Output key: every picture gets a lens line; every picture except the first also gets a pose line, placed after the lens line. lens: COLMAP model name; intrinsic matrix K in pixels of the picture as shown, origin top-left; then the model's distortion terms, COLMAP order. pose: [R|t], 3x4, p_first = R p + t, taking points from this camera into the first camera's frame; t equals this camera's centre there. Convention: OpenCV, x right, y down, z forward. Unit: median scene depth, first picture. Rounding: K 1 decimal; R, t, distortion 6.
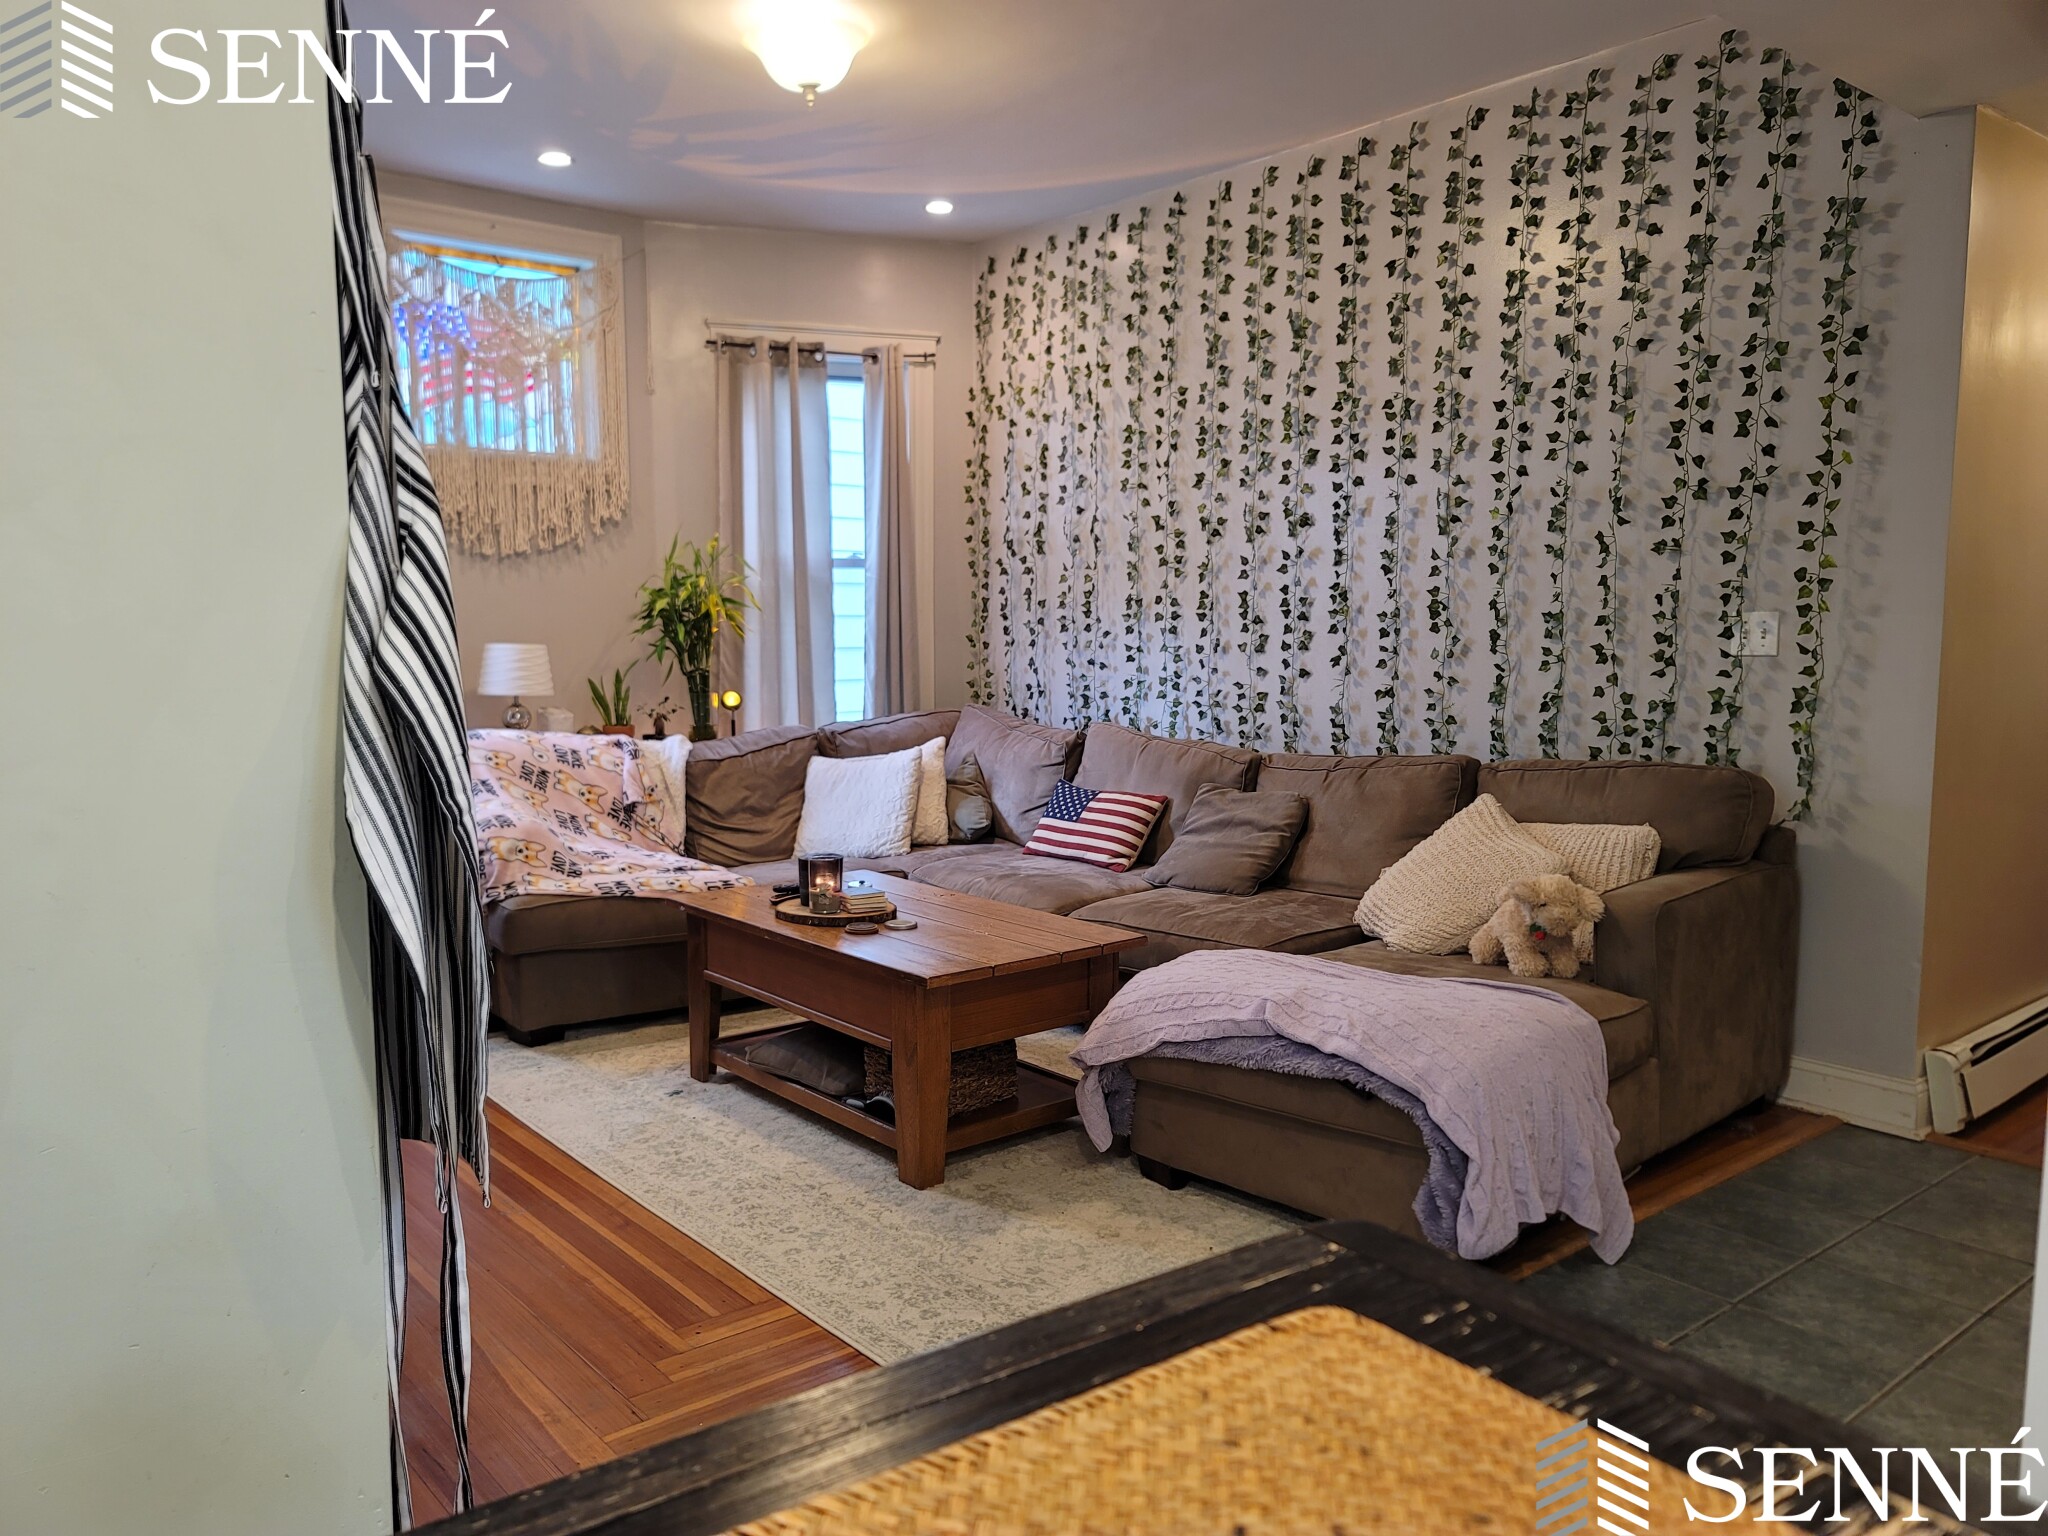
lens RADIAL K [[1499.7, 0, 1003.5], [0, 1499.7, 775.6], [0, 0, 1]] dist [0.063958, -0.037073]
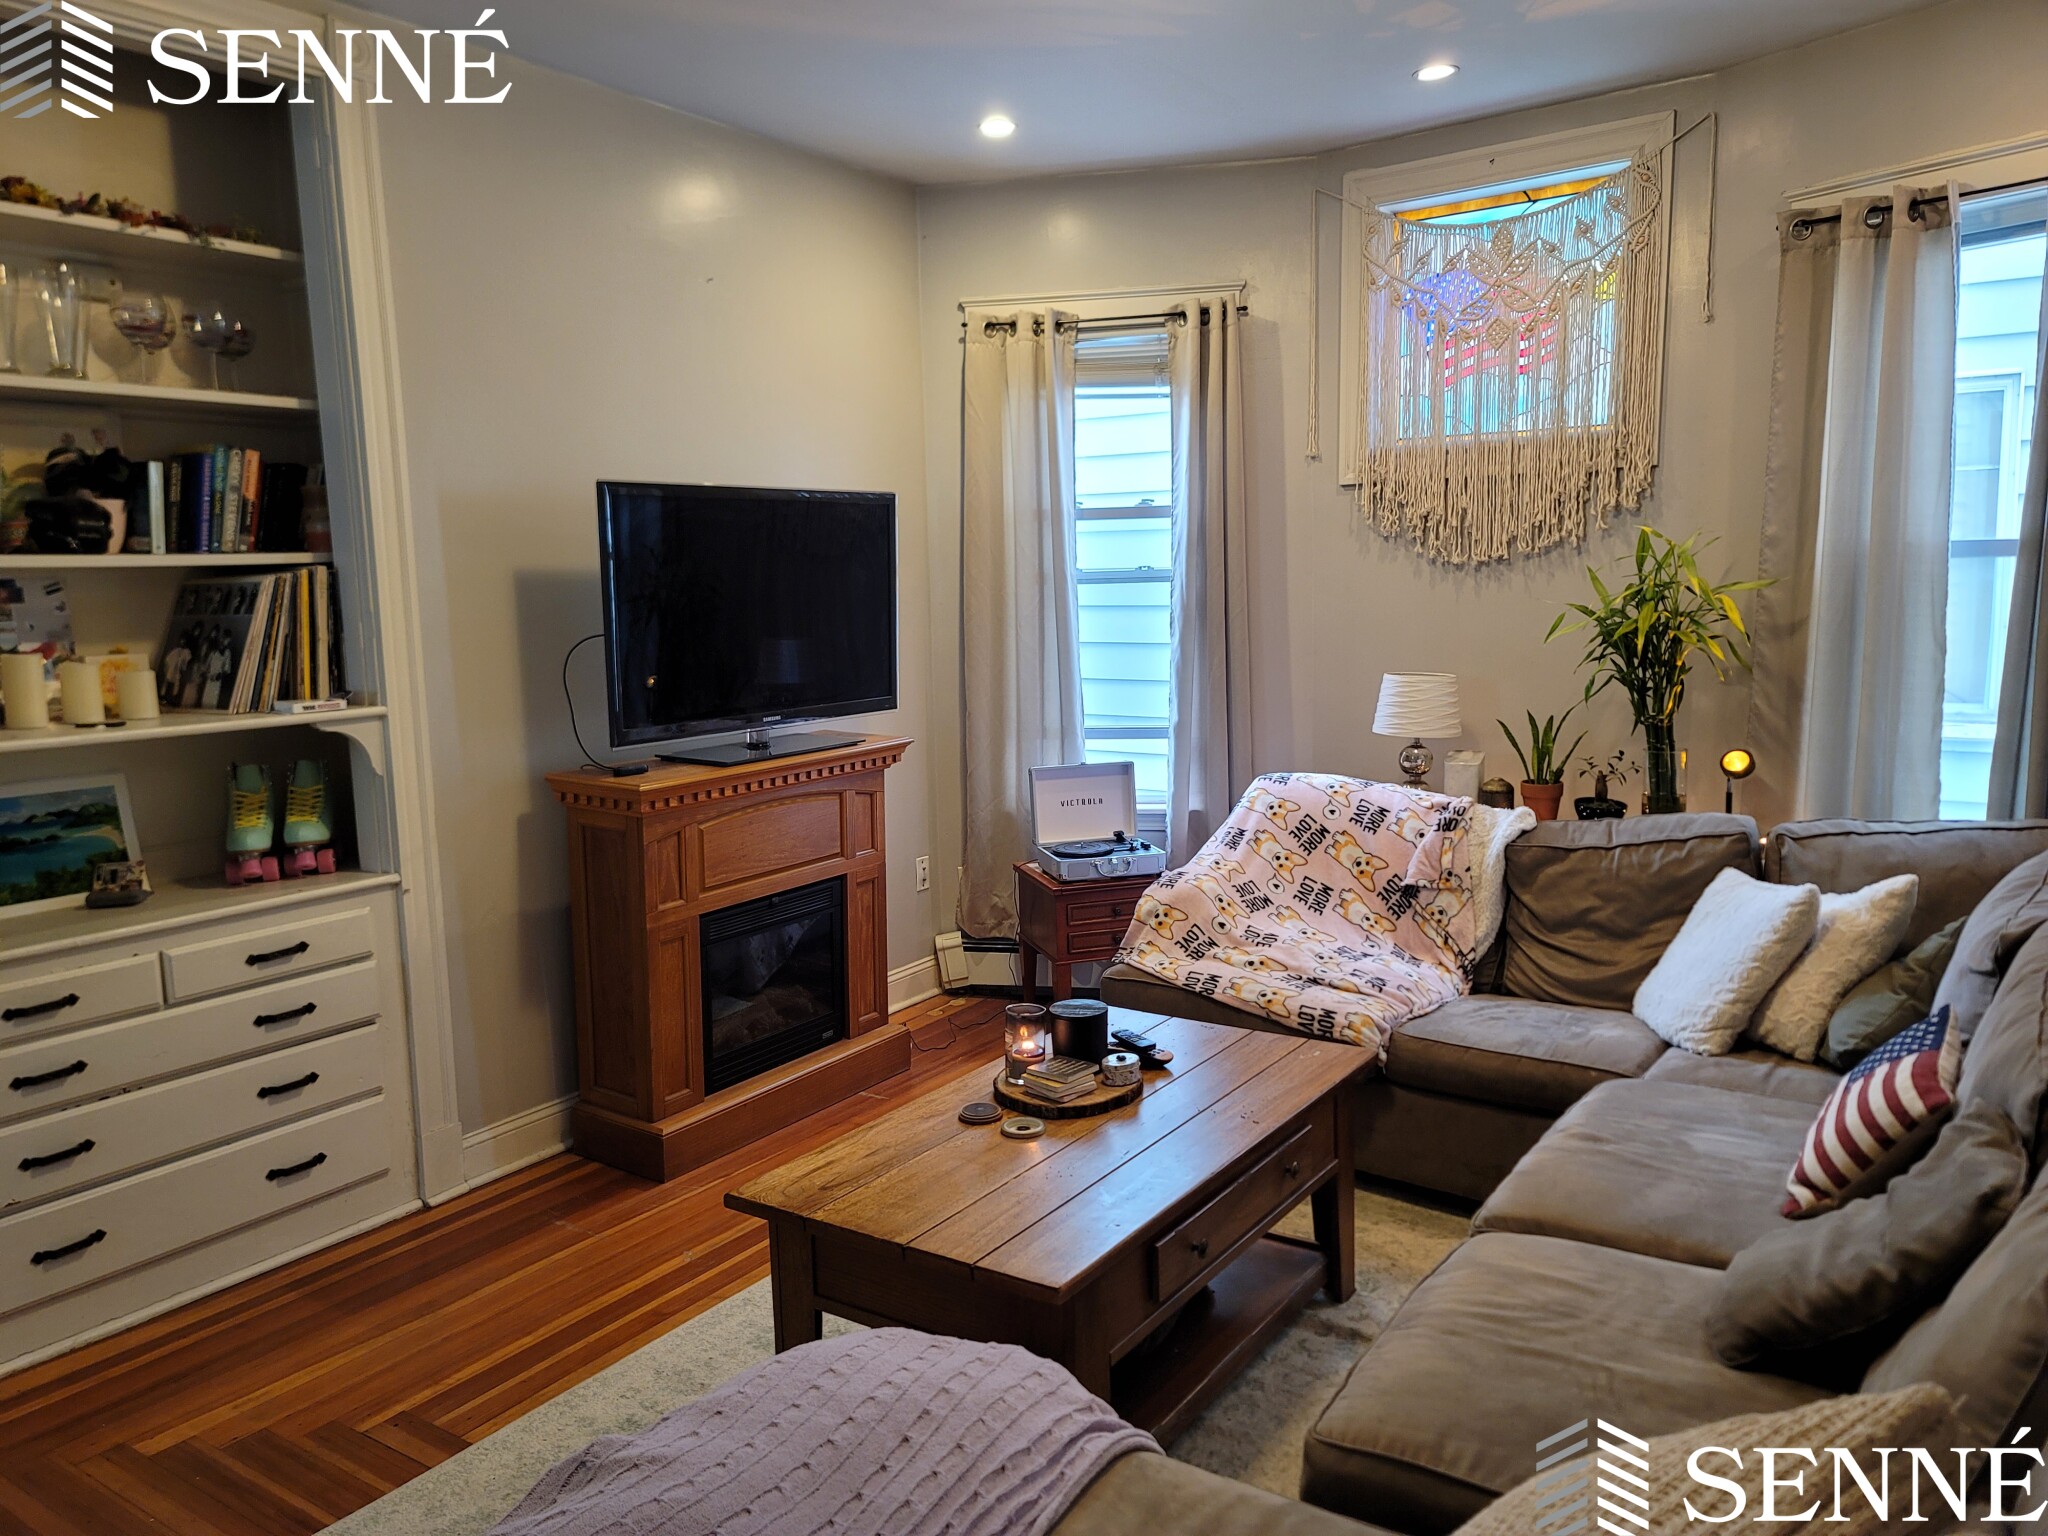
lens RADIAL K [[1499.7, 0, 1029.3], [0, 1499.7, 767.1], [0, 0, 1]] dist [0.063958, -0.037073]
pose [[0.285492, 0.111716, -0.951848, 0.406124], [-0.080760, 0.992455, 0.092259, -0.092405], [0.954972, 0.050532, 0.292360, 0.533017]]
